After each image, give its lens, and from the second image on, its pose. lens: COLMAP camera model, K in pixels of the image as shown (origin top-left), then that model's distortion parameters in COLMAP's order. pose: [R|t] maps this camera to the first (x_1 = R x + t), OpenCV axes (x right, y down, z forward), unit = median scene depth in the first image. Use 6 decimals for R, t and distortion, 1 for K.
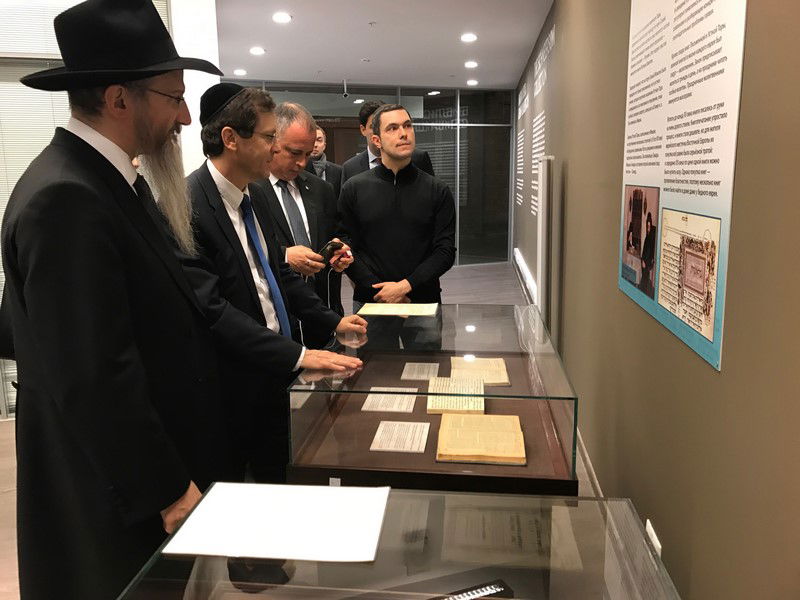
lens RADIAL K [[657.2, 0, 400.0], [0, 657.2, 300.0], [0, 0, 1]] dist [0.046166, -0.050738]
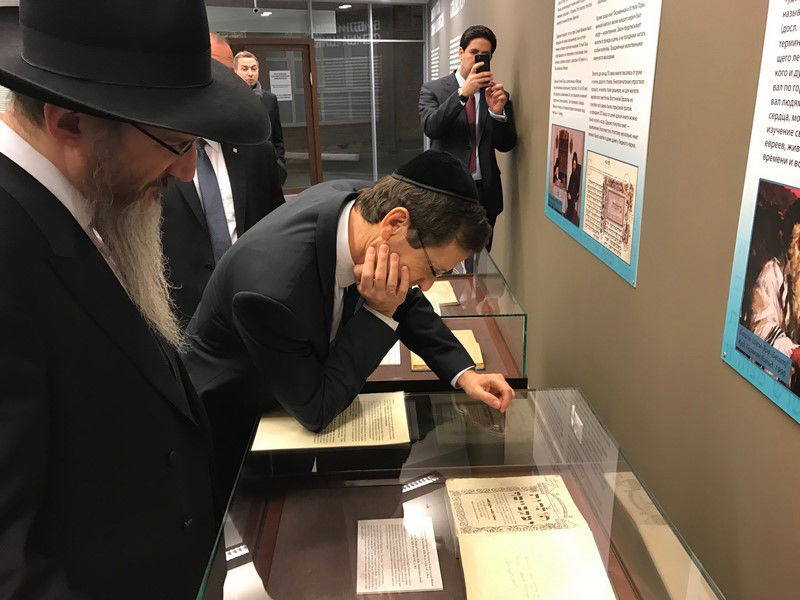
lens RADIAL K [[657.2, 0, 400.0], [0, 657.2, 300.0], [0, 0, 1]] dist [0.046166, -0.050738]
pose [[0.989862, -0.049818, 0.133007, -0.099041], [0.032452, 0.991025, 0.129679, -0.034830], [-0.138274, -0.124048, 0.982595, -0.139689]]
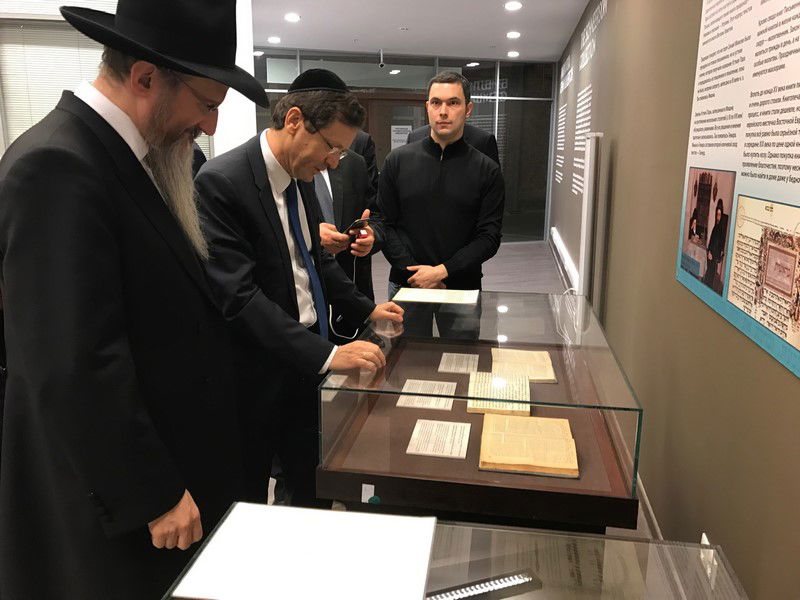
lens RADIAL K [[659.1, 0, 404.8], [0, 659.1, 301.2], [0, 0, 1]] dist [0.021239, -0.006492]
pose [[0.998961, 0.027762, -0.036155, -0.017089], [-0.026286, 0.998827, 0.040660, -0.018405], [0.037241, -0.039668, 0.998519, 0.076014]]
